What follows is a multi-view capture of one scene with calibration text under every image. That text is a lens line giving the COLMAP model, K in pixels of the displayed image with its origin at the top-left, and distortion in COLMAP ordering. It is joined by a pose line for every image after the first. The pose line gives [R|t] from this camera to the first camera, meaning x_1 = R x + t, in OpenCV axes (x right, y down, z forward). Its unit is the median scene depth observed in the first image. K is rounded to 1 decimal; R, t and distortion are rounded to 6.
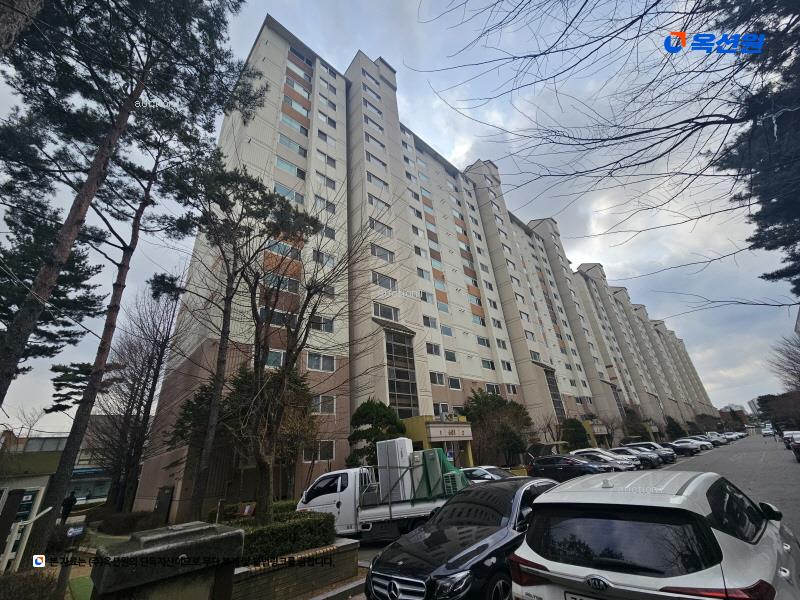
lens RADIAL K [[326.2, 0, 400.2], [0, 326.2, 304.9], [0, 0, 1]] dist [-0.000118, -0.000149]
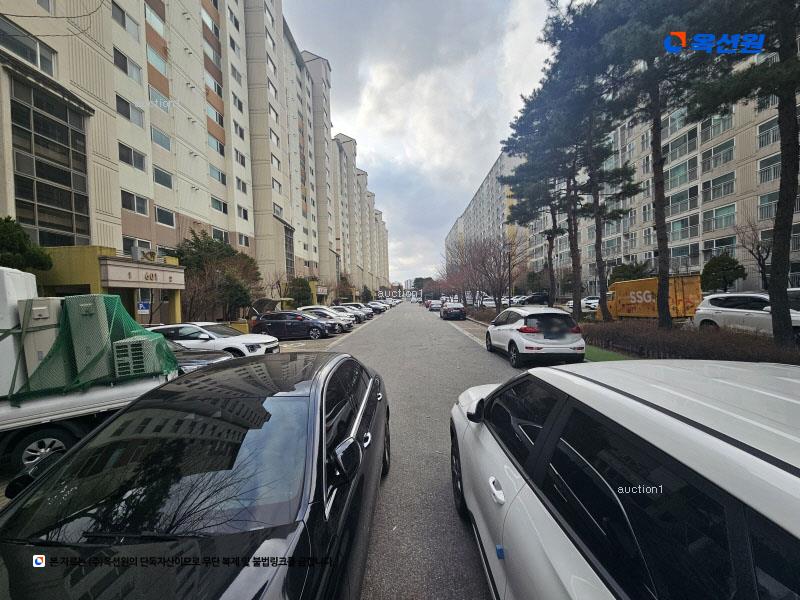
lens RADIAL K [[326.2, 0, 400.2], [0, 326.2, 304.9], [0, 0, 1]] dist [-0.000118, -0.000149]
pose [[0.699544, 0.039131, 0.713517, 0.022151], [-0.324874, 0.906760, 0.268783, 0.052388], [-0.636471, -0.419828, 0.647031, 0.115769]]
